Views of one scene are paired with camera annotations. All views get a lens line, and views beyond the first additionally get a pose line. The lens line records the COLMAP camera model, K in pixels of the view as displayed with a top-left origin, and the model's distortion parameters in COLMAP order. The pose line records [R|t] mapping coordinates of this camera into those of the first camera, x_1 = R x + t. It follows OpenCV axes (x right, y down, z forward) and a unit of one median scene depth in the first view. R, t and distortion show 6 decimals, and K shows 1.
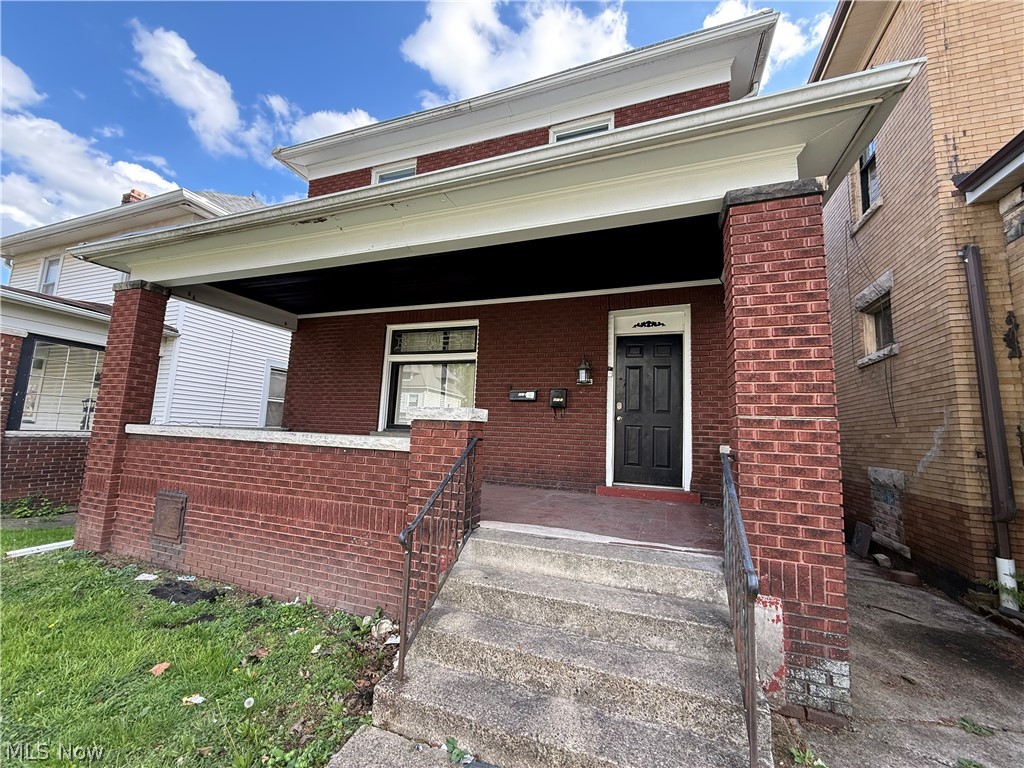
lens RADIAL K [[411.2, 0, 504.9], [0, 411.2, 384.7], [0, 0, 1]] dist [-0.001795, 0.000986]
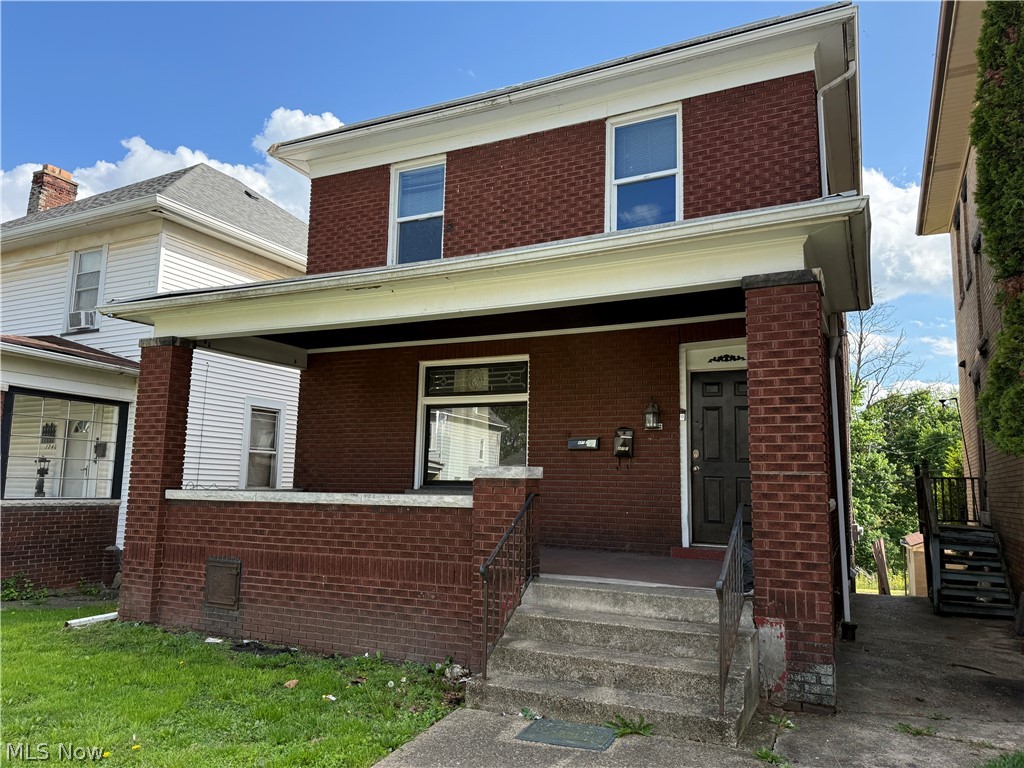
lens RADIAL K [[725.1, 0, 511.4], [0, 725.1, 381.9], [0, 0, 1]] dist [0.046961, -0.034520]
pose [[0.995767, -0.036322, -0.084428, 0.034222], [0.034247, 0.999078, -0.025899, -0.090332], [0.085291, 0.022898, 0.996093, -0.694802]]
